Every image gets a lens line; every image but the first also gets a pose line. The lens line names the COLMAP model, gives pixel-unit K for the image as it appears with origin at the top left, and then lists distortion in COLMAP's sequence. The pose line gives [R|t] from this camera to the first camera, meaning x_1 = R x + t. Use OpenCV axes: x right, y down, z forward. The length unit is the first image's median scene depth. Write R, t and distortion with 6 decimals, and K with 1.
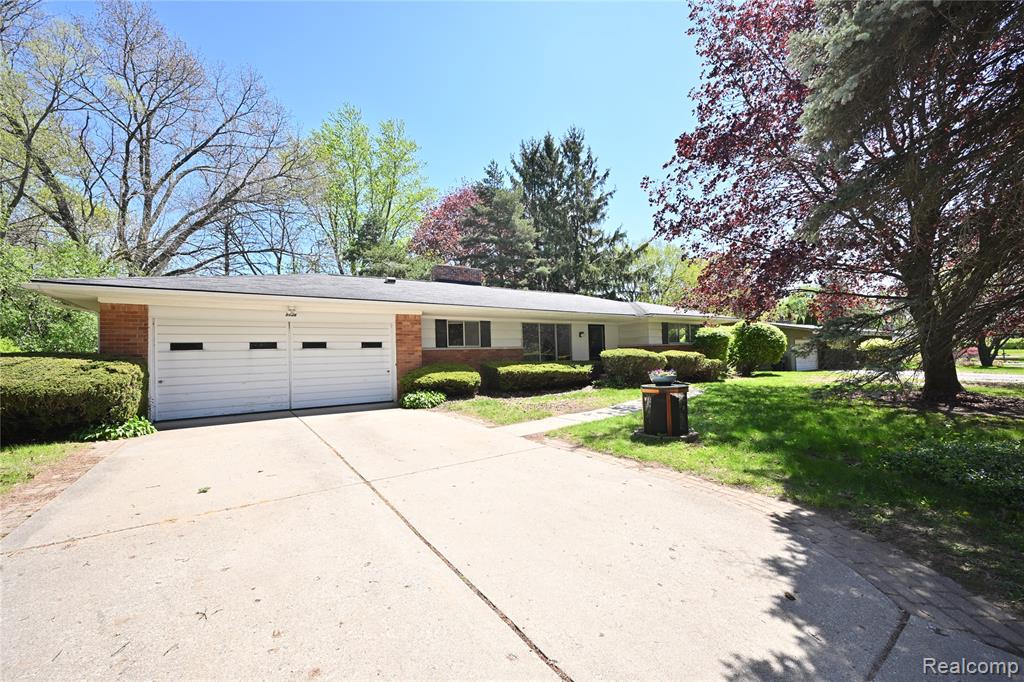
lens RADIAL K [[421.4, 0, 509.2], [0, 421.4, 341.4], [0, 0, 1]] dist [0.003380, 0.000125]
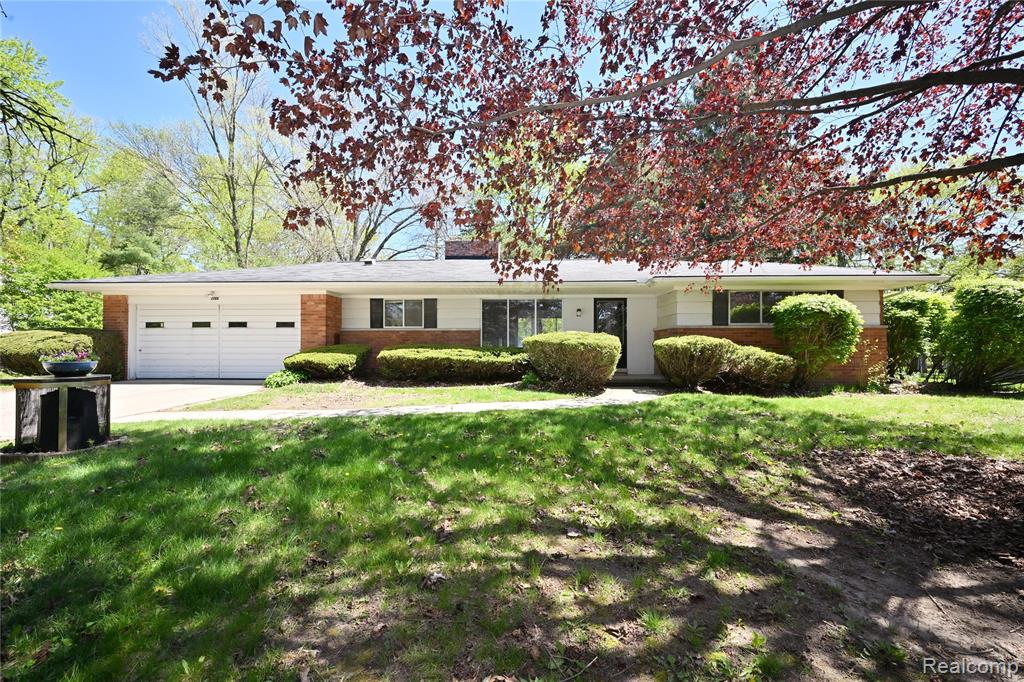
lens RADIAL K [[421.4, 0, 511.5], [0, 421.4, 342.4], [0, 0, 1]] dist [0.003380, 0.000125]
pose [[0.785505, 0.025344, -0.618336, 0.766872], [-0.001088, 0.999216, 0.039572, 0.010085], [0.618854, -0.030411, 0.784917, 0.510048]]
